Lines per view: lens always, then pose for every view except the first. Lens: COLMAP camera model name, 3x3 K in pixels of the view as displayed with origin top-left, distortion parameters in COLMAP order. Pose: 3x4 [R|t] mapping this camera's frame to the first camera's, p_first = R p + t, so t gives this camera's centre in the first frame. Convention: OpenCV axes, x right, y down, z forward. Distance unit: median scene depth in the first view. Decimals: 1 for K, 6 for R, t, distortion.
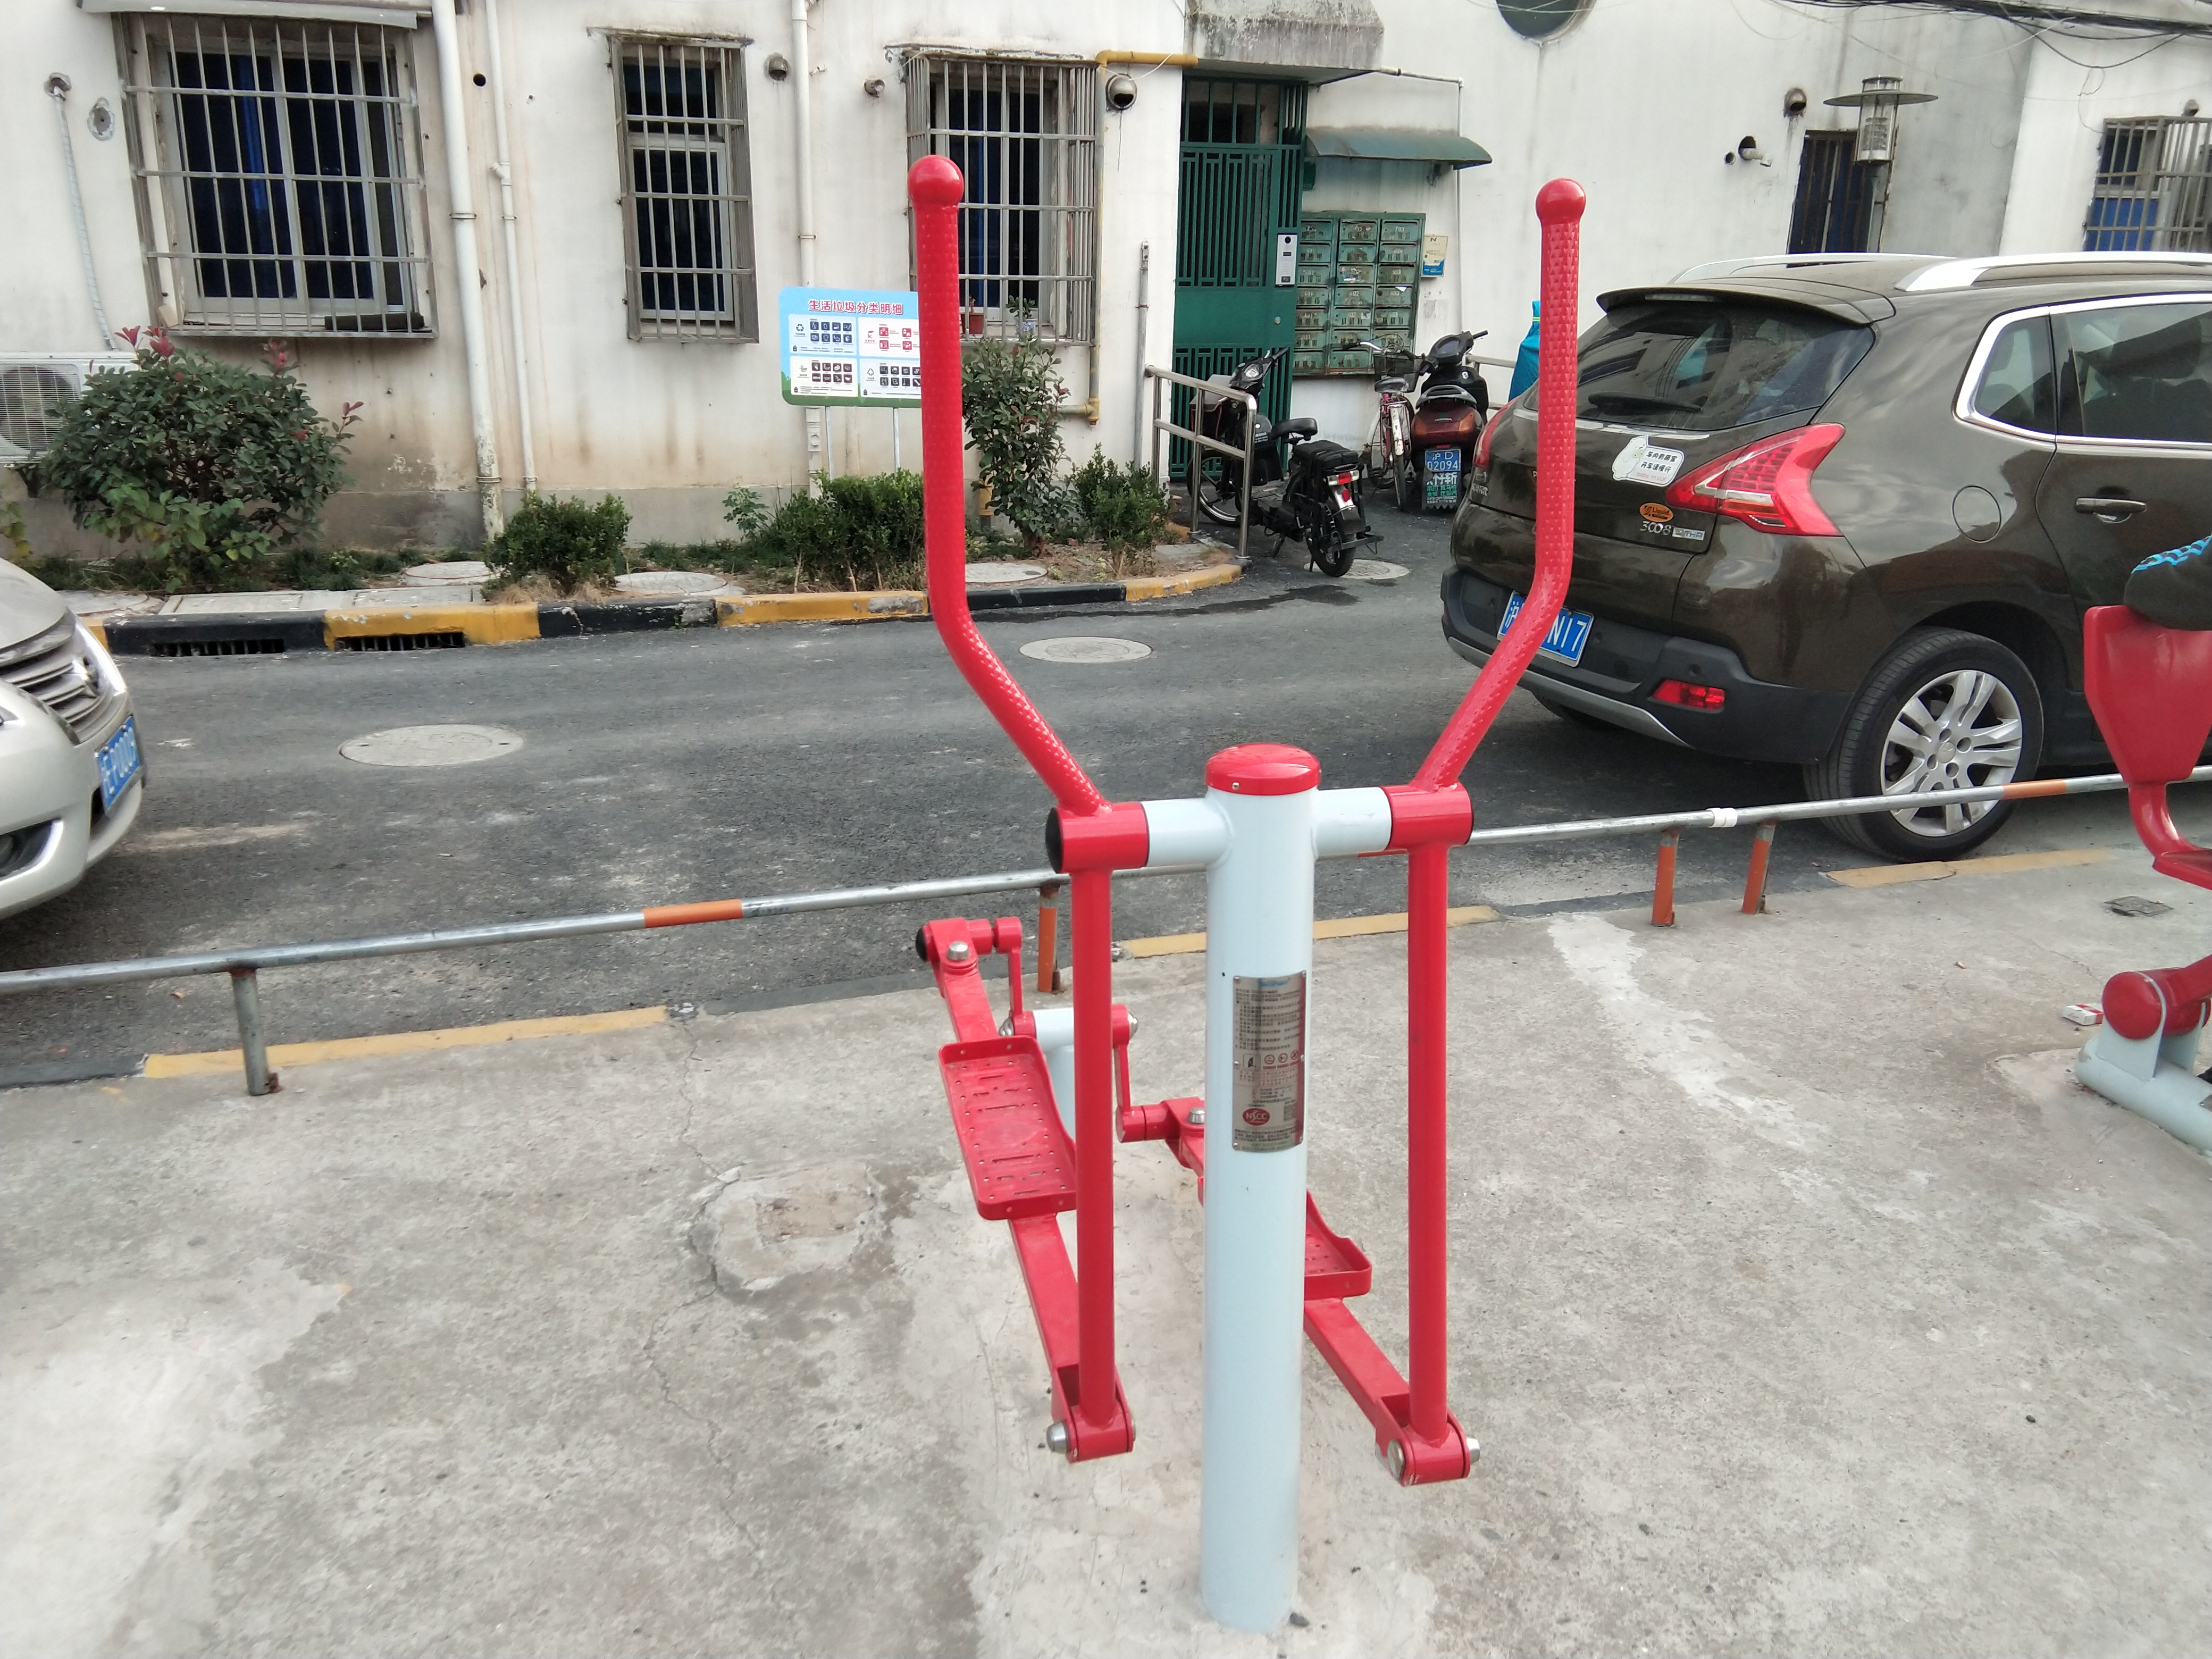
lens RADIAL K [[1776.6, 0, 1093.1], [0, 1776.6, 814.7], [0, 0, 1]] dist [0.098321, -0.136576]
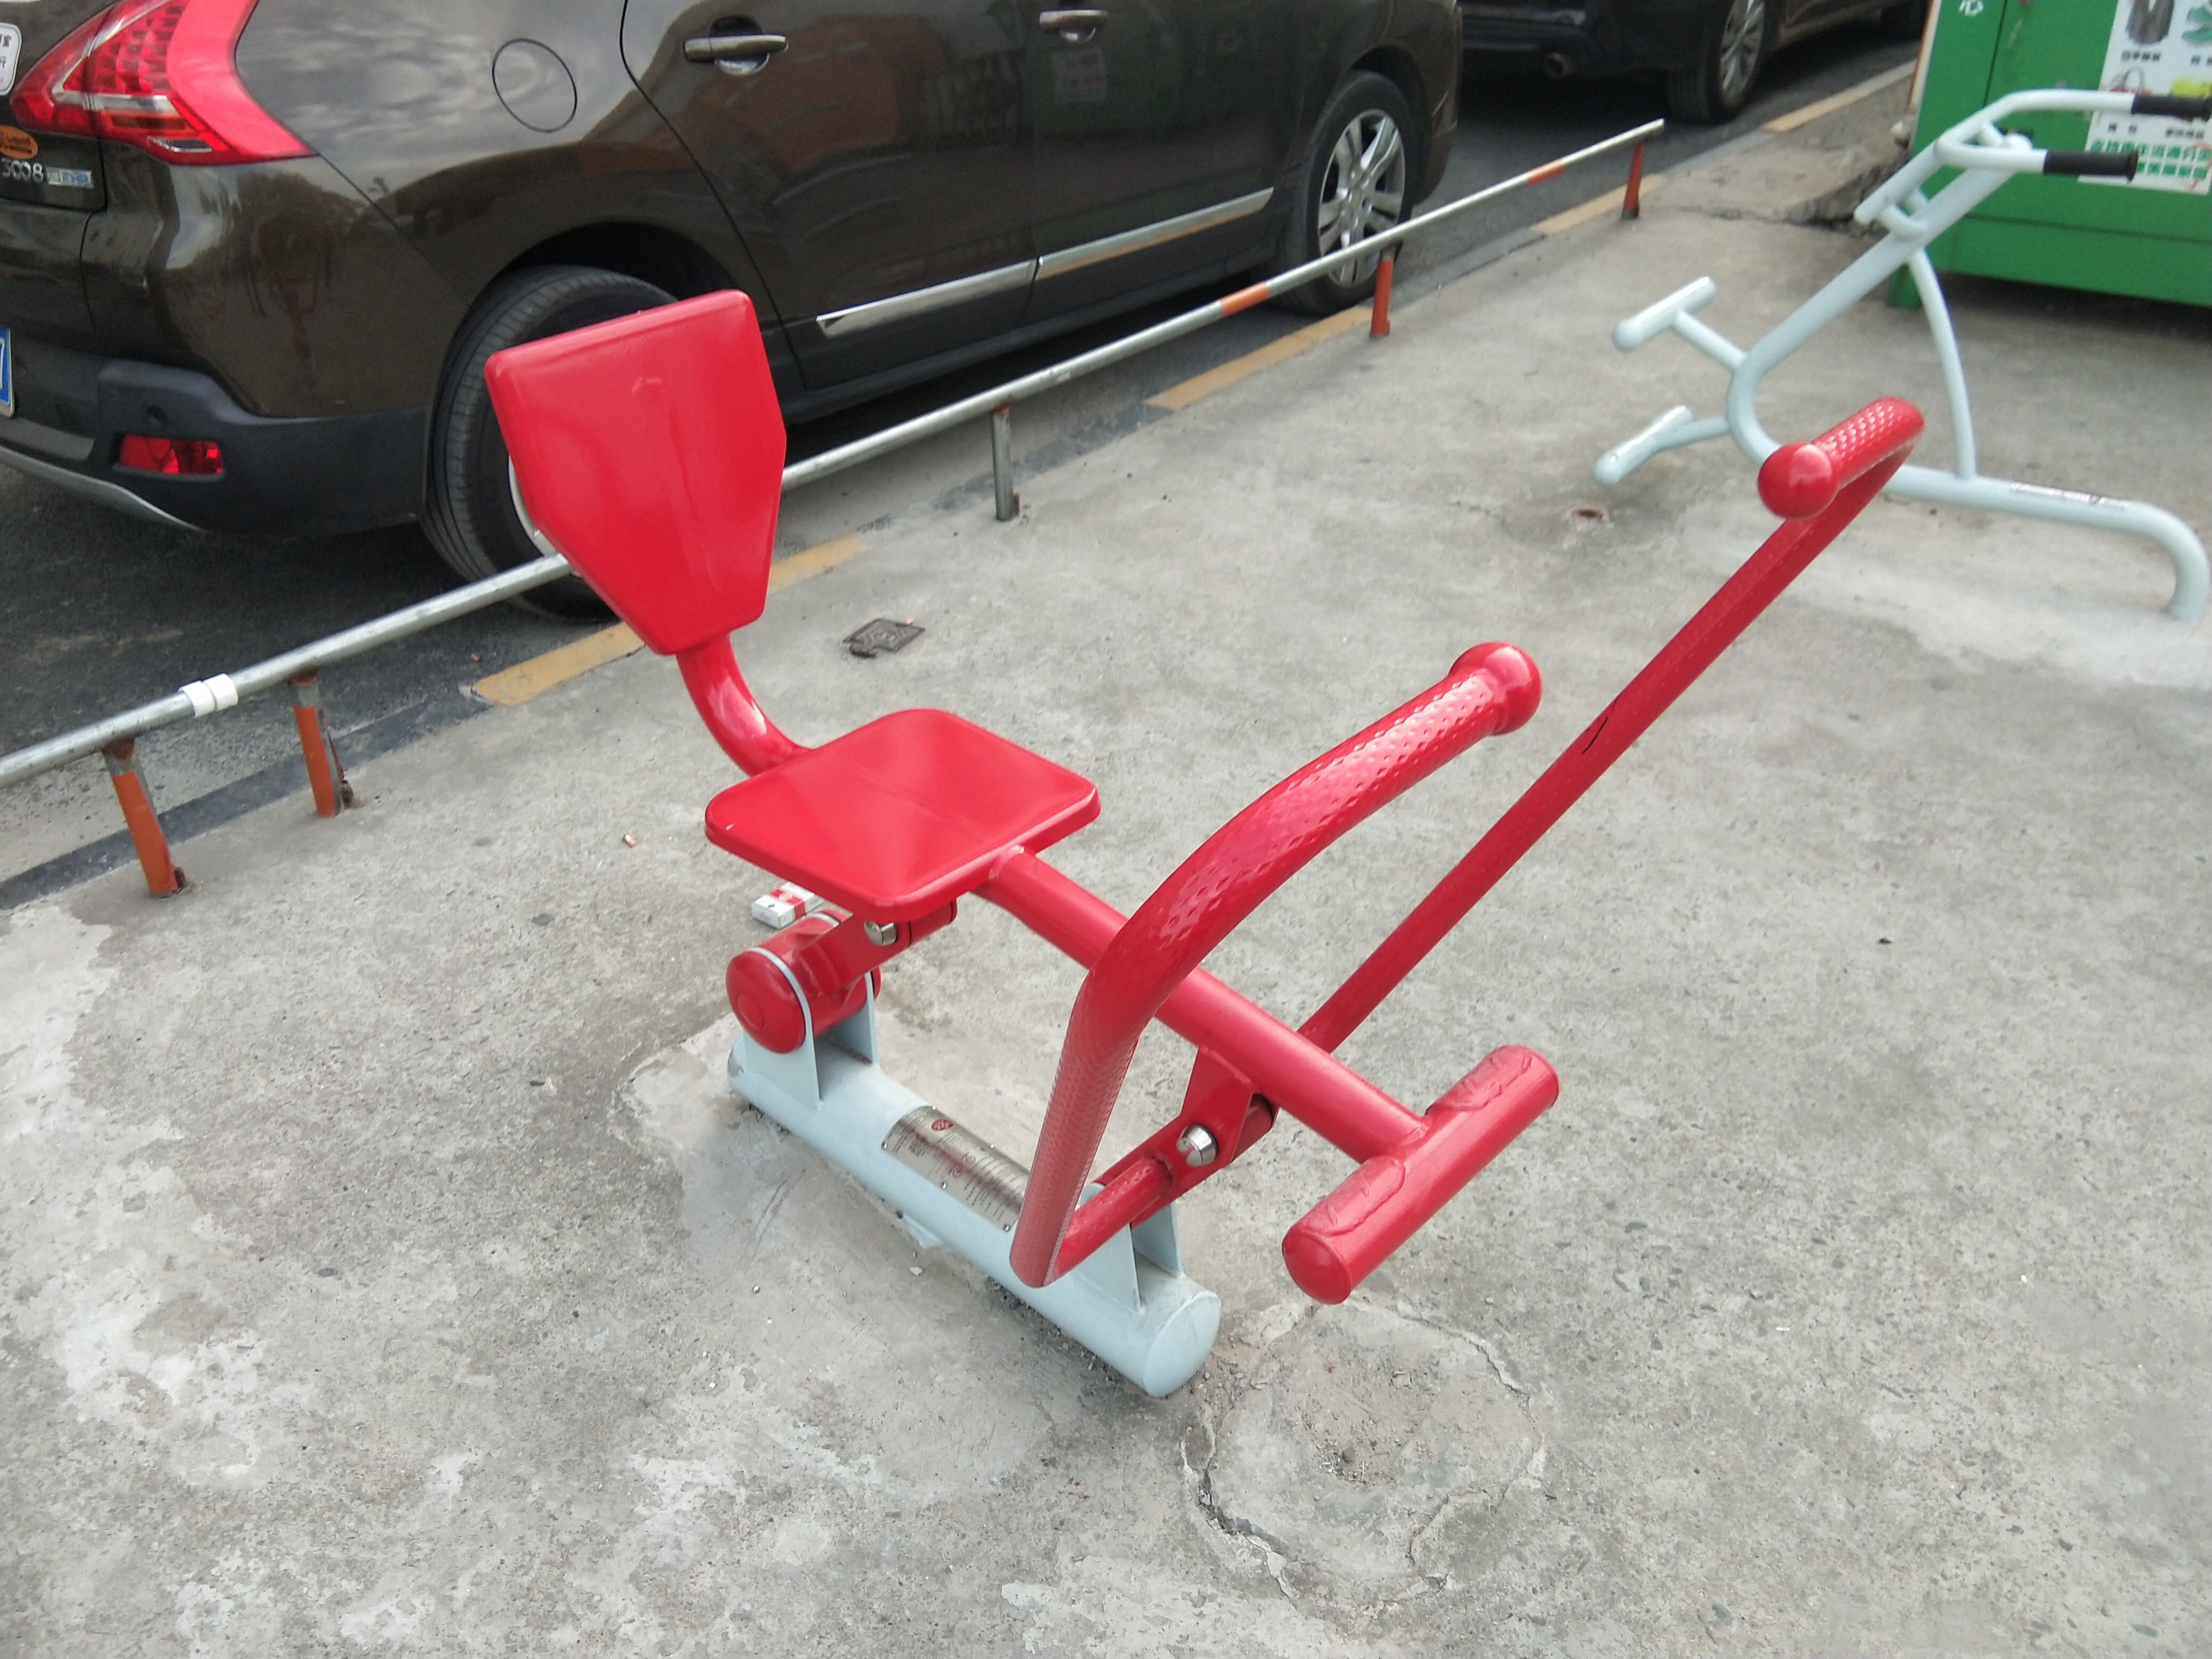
lens RADIAL K [[1700.5, 0, 1106.0], [0, 1700.5, 829.5], [0, 0, 1]] dist [0.048255, -0.083756]
pose [[0.846153, -0.307538, 0.435254, 0.340442], [0.173606, 0.931213, 0.320472, -0.086966], [-0.503872, -0.195606, 0.841339, 0.365103]]
